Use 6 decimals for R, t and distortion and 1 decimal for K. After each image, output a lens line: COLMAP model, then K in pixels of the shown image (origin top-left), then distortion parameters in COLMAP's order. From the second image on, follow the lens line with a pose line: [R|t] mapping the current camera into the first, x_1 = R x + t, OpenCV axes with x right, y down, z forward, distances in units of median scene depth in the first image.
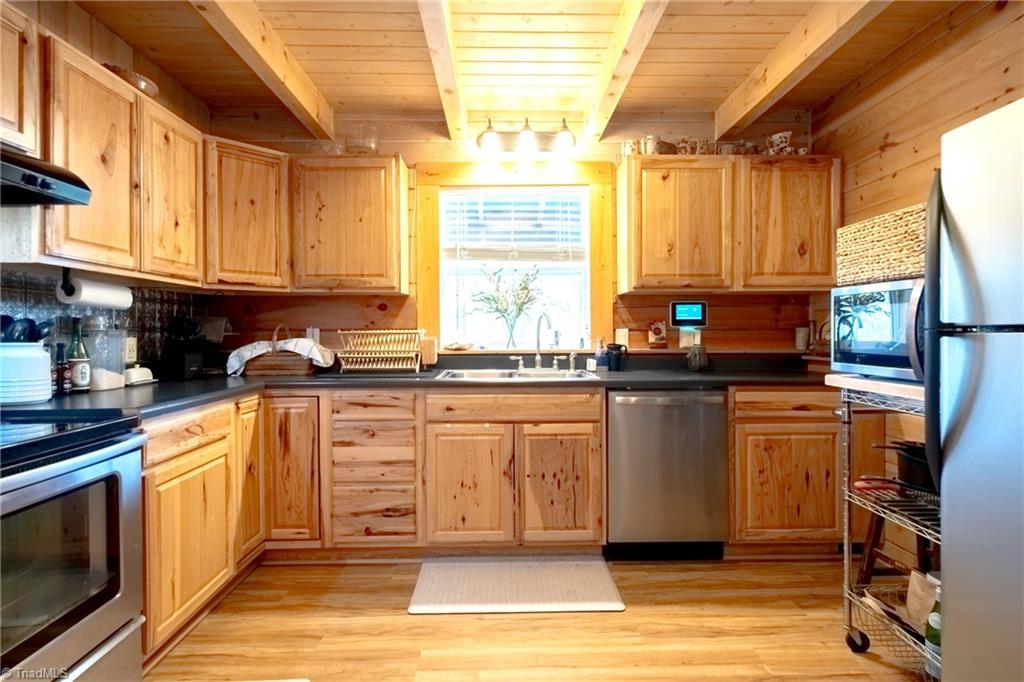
lens RADIAL K [[525.5, 0, 511.9], [0, 525.5, 335.0], [0, 0, 1]] dist [-0.000080, 0.002397]
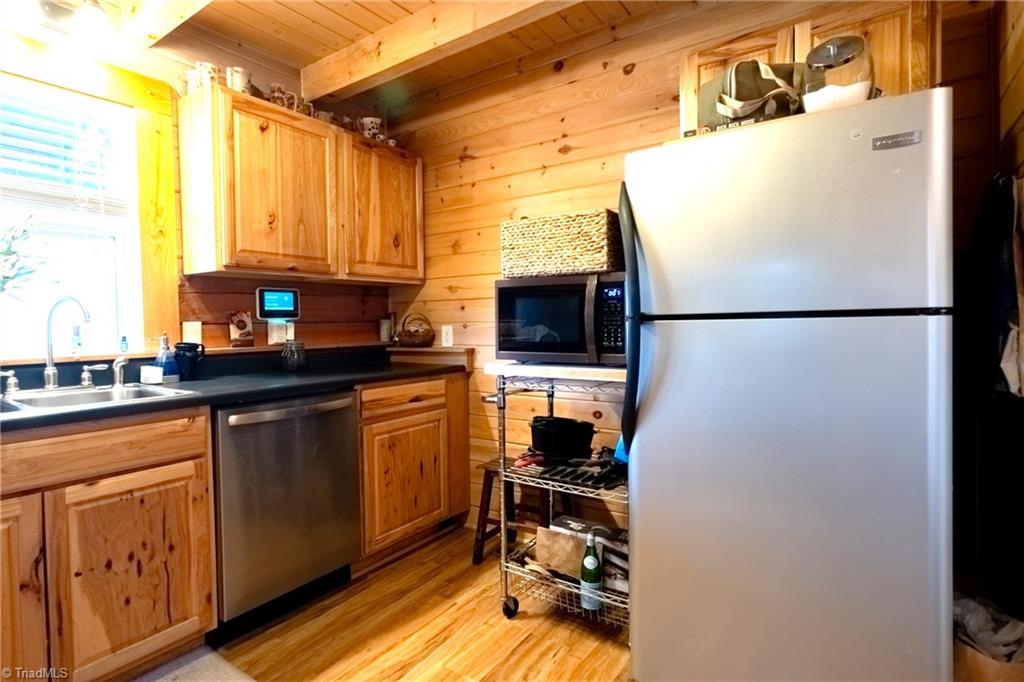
lens RADIAL K [[525.5, 0, 511.9], [0, 525.5, 335.0], [0, 0, 1]] dist [-0.000080, 0.002397]
pose [[0.586039, -0.025500, 0.809882, -0.135503], [0.016973, 0.999672, 0.019193, 0.000184], [-0.810105, 0.002498, 0.586279, 0.238545]]
